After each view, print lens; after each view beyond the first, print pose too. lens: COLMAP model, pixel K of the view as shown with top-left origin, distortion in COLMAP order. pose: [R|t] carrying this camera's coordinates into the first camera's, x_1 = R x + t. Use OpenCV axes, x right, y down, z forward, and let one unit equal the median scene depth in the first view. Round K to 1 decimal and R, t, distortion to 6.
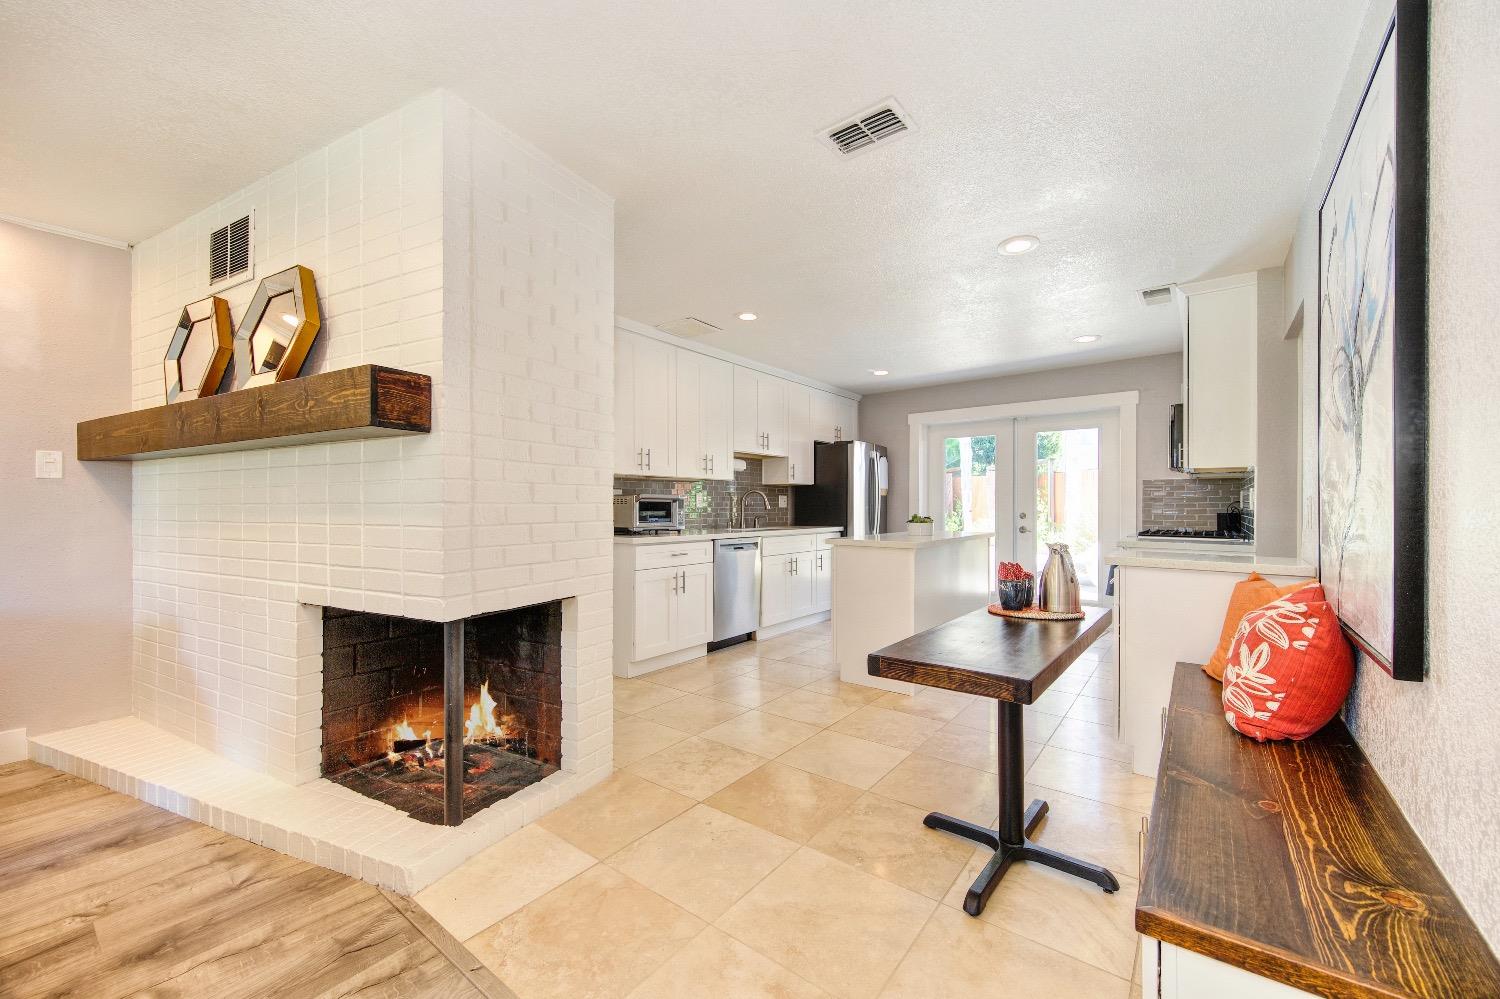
lens RADIAL K [[591.9, 0, 753.7], [0, 591.9, 503.3], [0, 0, 1]] dist [-0.003189, -0.000092]
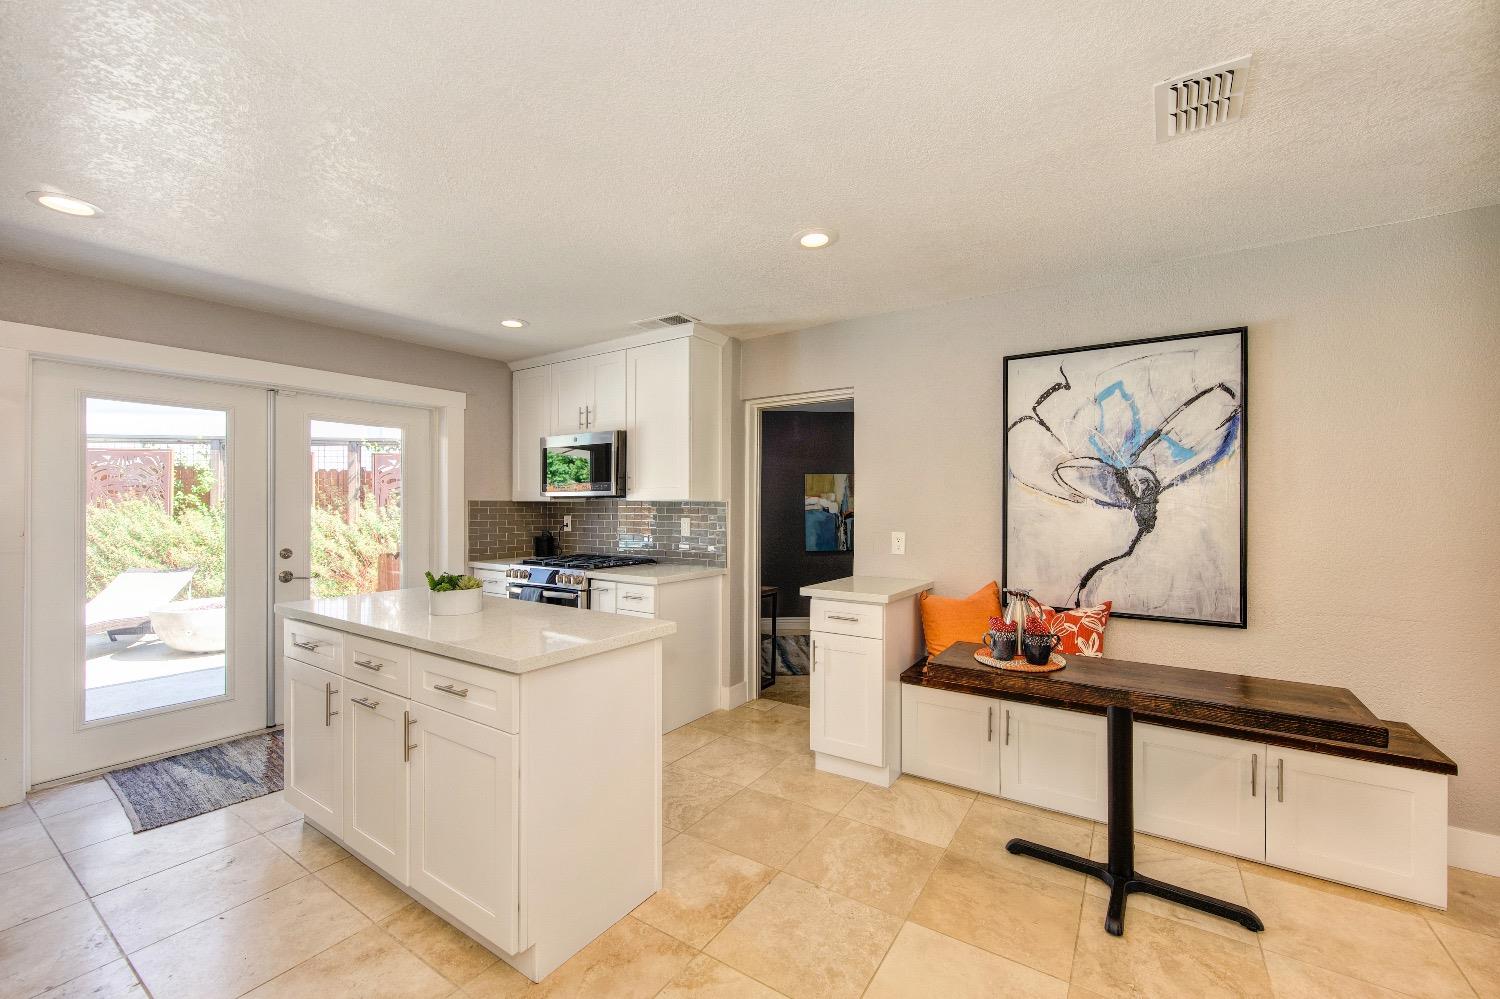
lens RADIAL K [[605.8, 0, 750.0], [0, 605.8, 499.5], [0, 0, 1]] dist [0.020354, 0.000157]
pose [[-0.073578, 0.010231, 0.997237, -0.238353], [-0.003333, 0.999939, -0.010505, -0.034285], [-0.997284, -0.004097, -0.073540, 0.679746]]
